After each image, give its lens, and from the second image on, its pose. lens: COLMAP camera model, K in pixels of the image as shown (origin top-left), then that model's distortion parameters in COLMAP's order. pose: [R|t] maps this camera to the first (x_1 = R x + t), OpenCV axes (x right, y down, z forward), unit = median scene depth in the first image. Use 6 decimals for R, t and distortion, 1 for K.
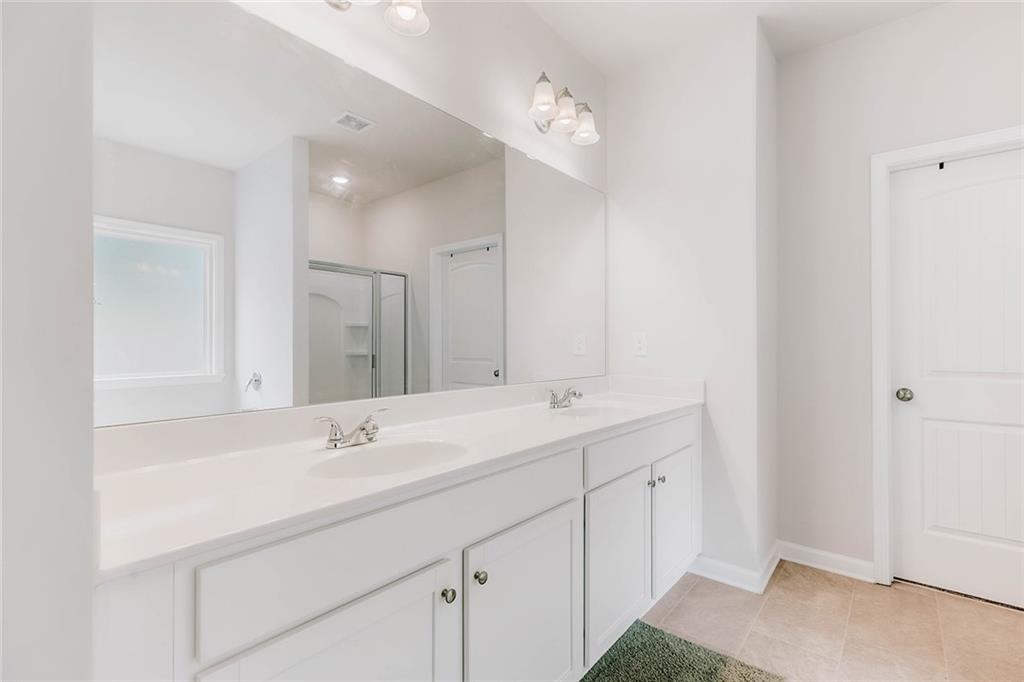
lens RADIAL K [[468.8, 0, 512.0], [0, 468.8, 341.0], [0, 0, 1]] dist [0.000921, 0.000400]
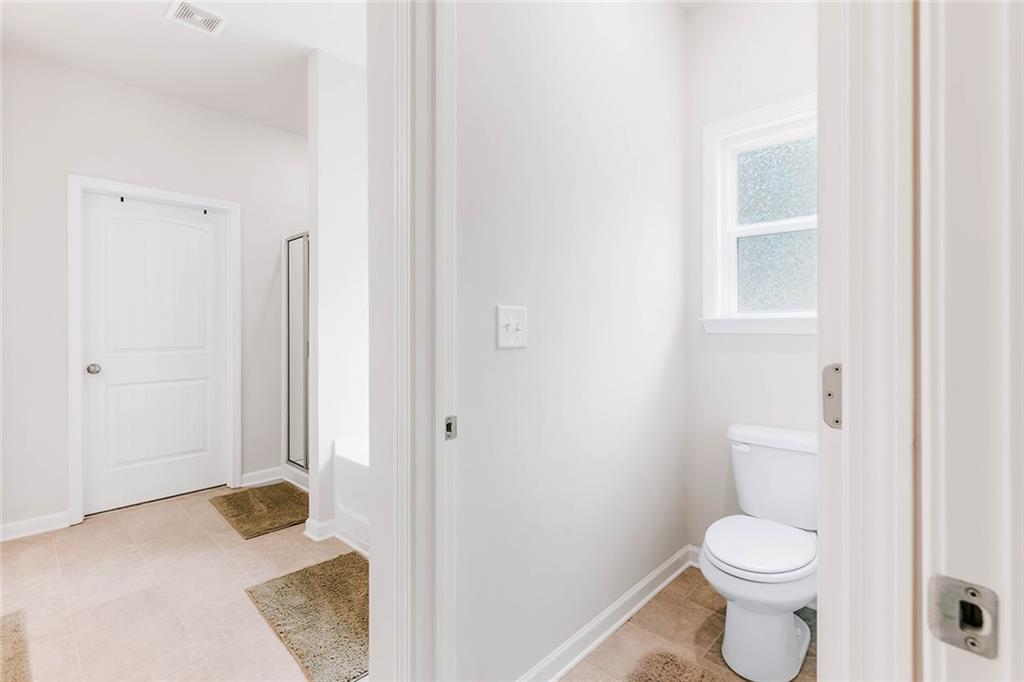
lens RADIAL K [[466.1, 0, 514.9], [0, 466.1, 329.3], [0, 0, 1]] dist [-0.000234, -0.000050]
pose [[0.058345, -0.002932, 0.998292, -0.365827], [-0.004963, 0.999982, 0.003227, -0.003105], [-0.998284, -0.005143, 0.058329, -0.220501]]
